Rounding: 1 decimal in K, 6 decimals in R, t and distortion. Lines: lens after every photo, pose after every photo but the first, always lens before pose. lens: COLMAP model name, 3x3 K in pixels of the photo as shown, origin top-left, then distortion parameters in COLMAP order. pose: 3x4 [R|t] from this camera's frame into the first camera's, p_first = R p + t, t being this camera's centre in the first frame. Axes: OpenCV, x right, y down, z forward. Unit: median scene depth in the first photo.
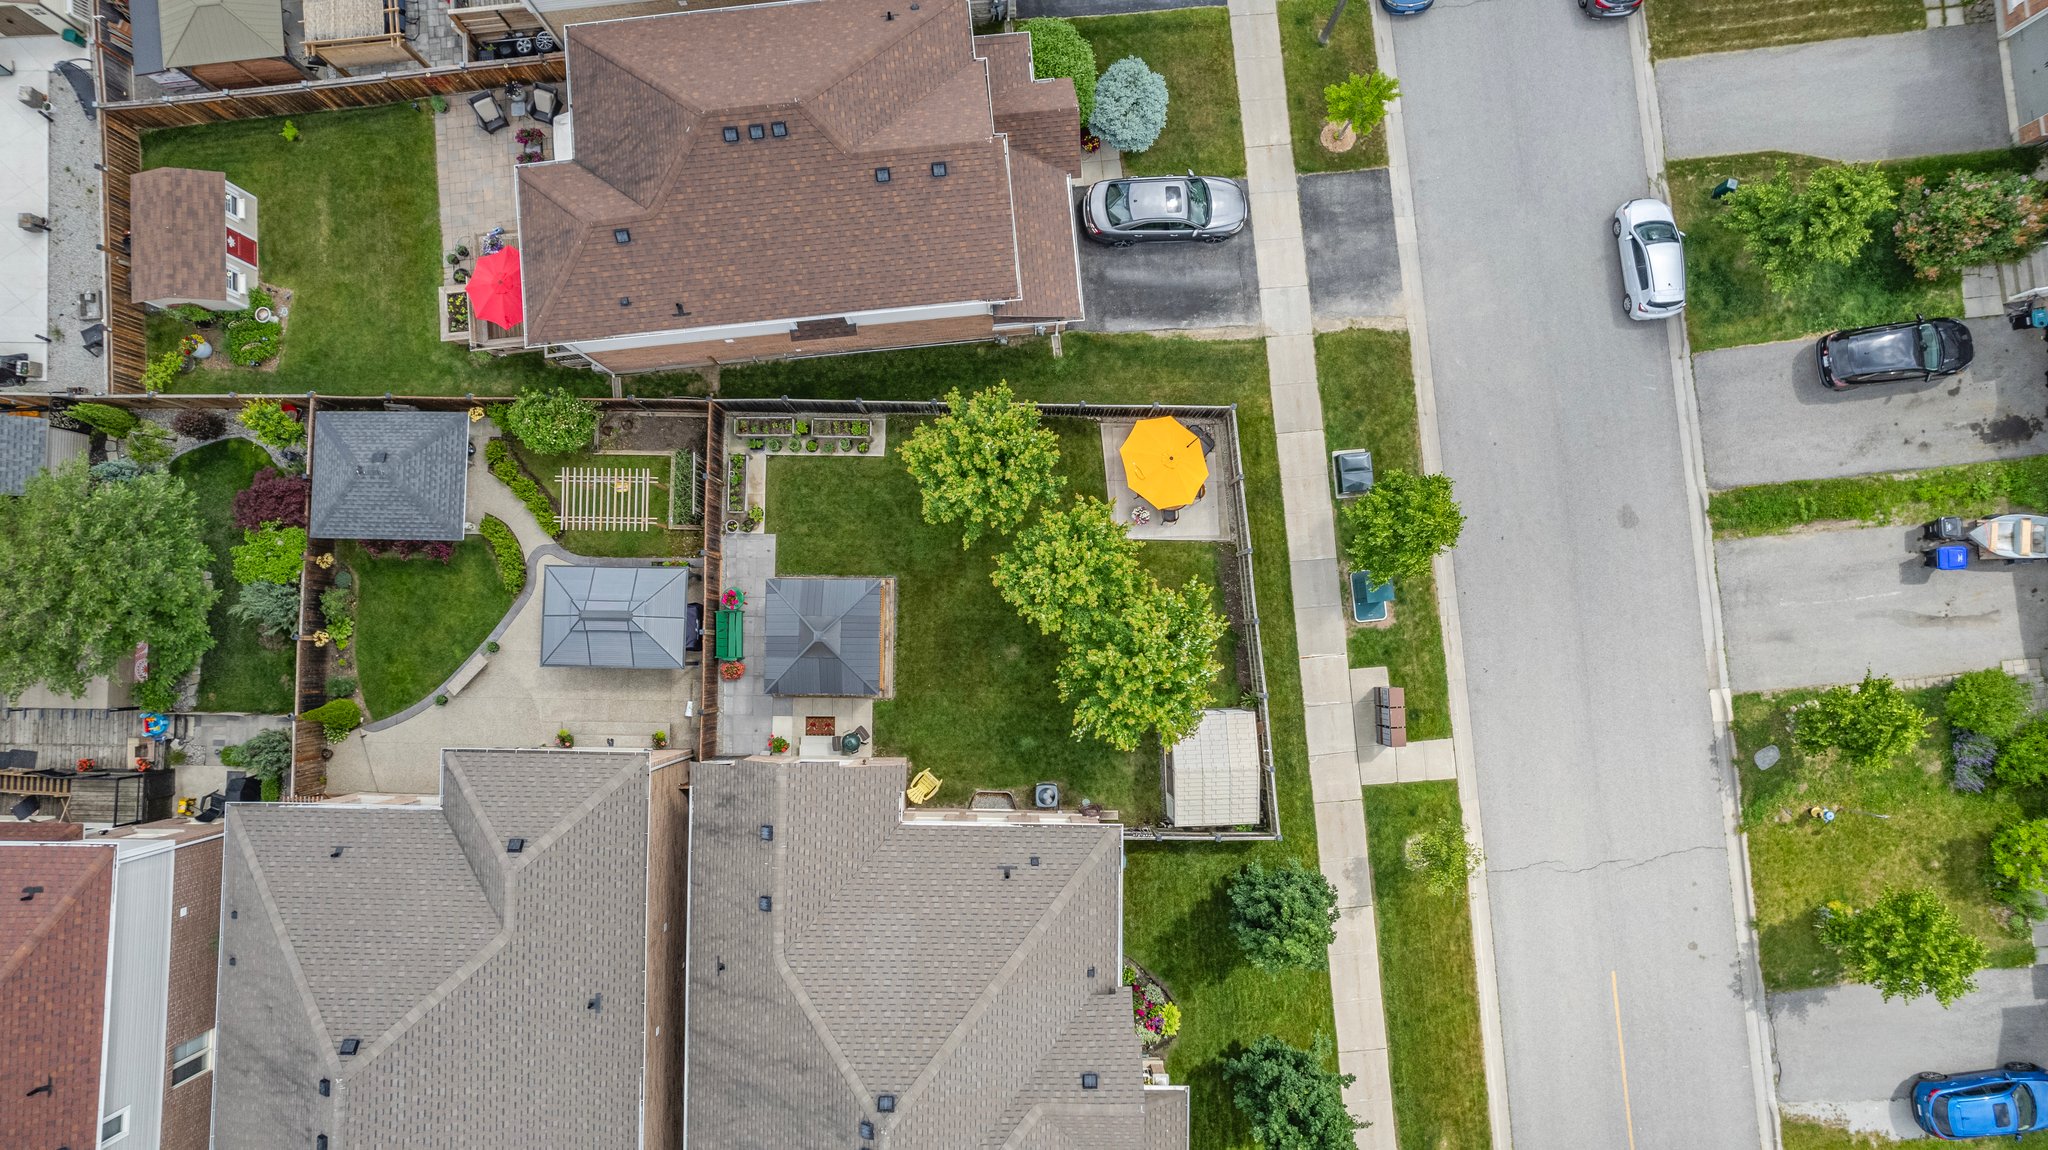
lens RADIAL K [[1311.5, 0, 1041.5], [0, 1311.5, 503.7], [0, 0, 1]] dist [-0.053348, 0.039958]
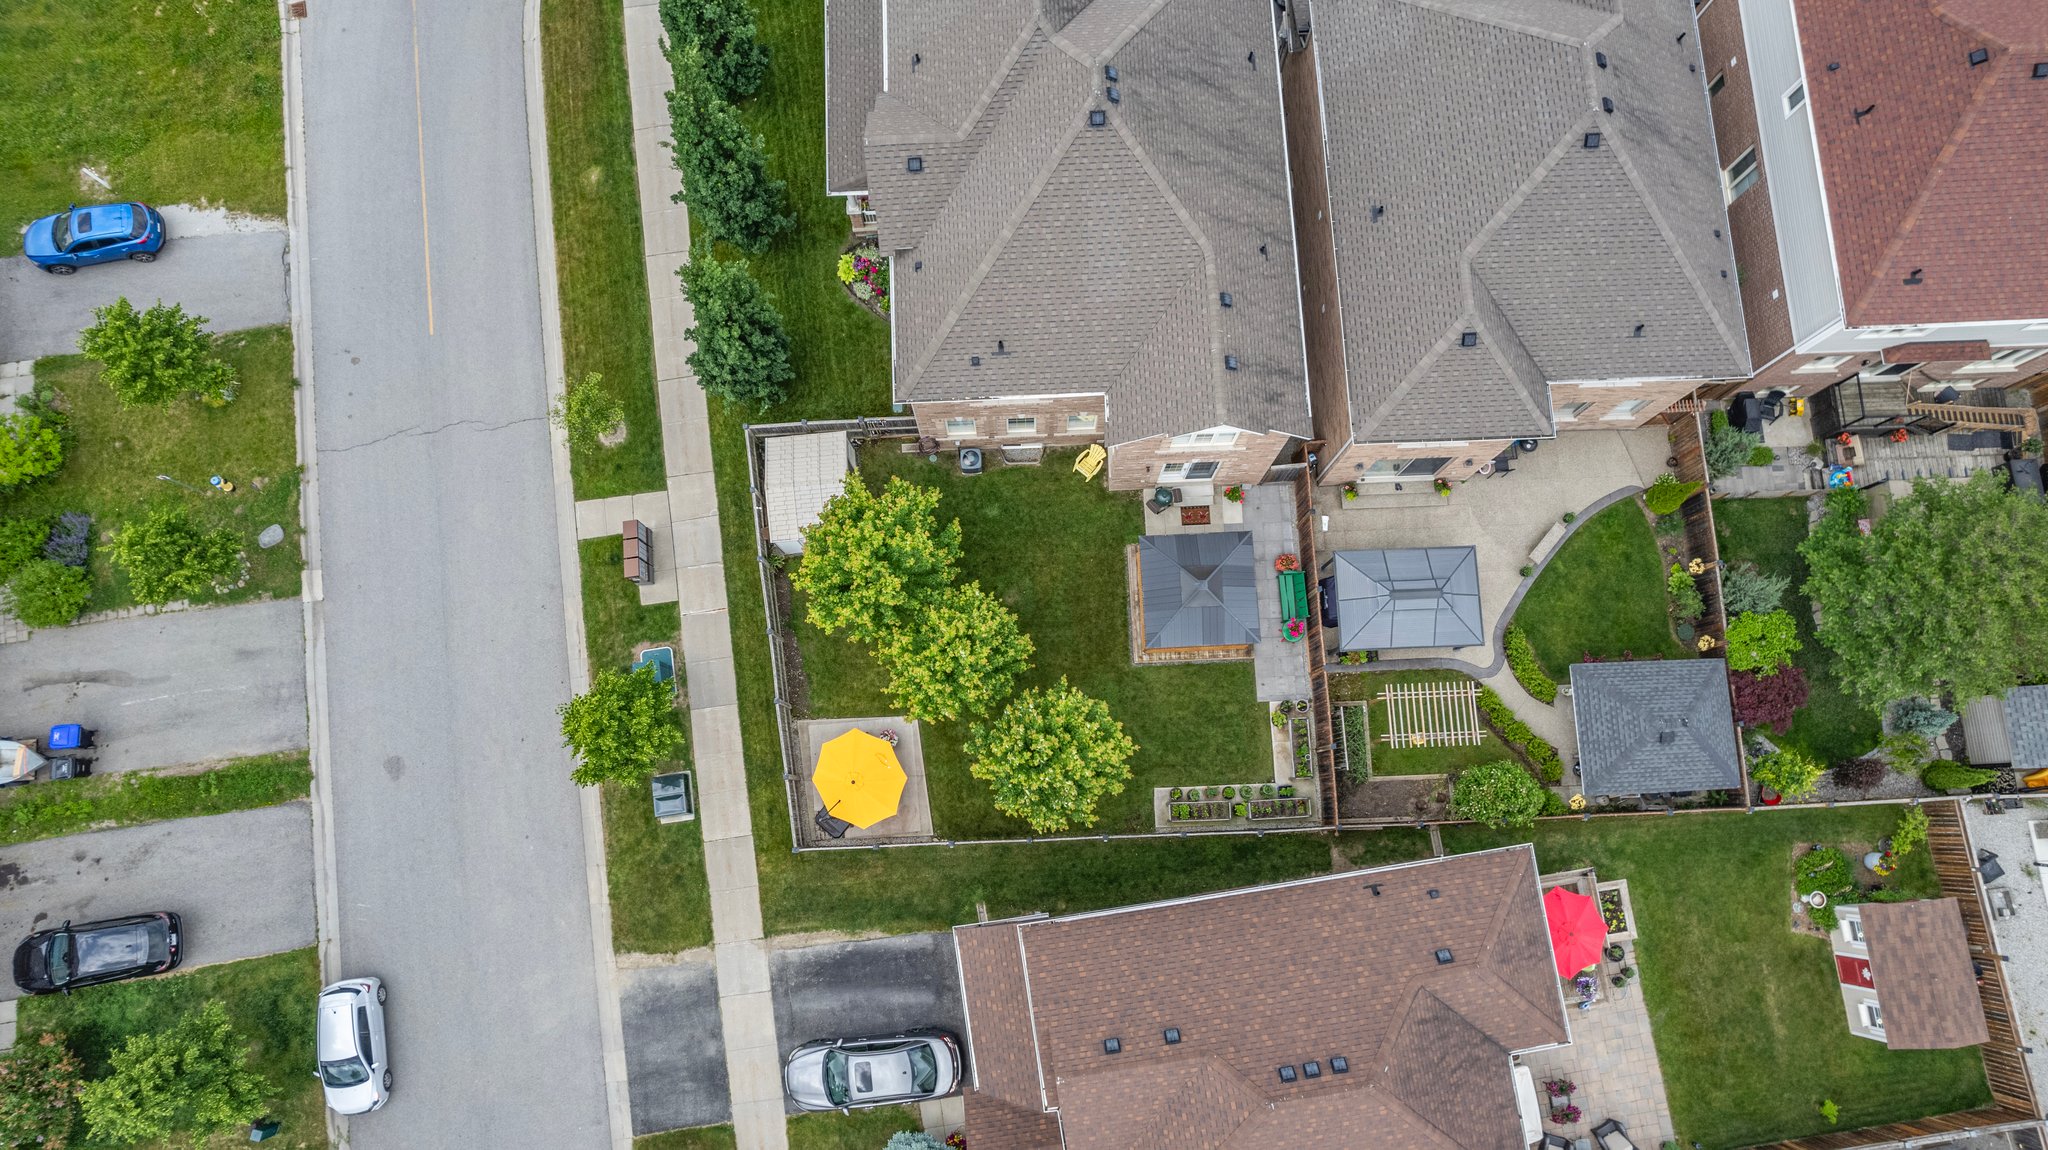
lens RADIAL K [[1311.5, 0, 1000.8], [0, 1311.5, 562.4], [0, 0, 1]] dist [-0.053348, 0.039958]
pose [[-0.998730, 0.049768, -0.007801, -0.006977], [-0.050160, -0.968103, 0.245479, -0.108775], [0.004665, 0.245559, 0.969371, 0.015800]]
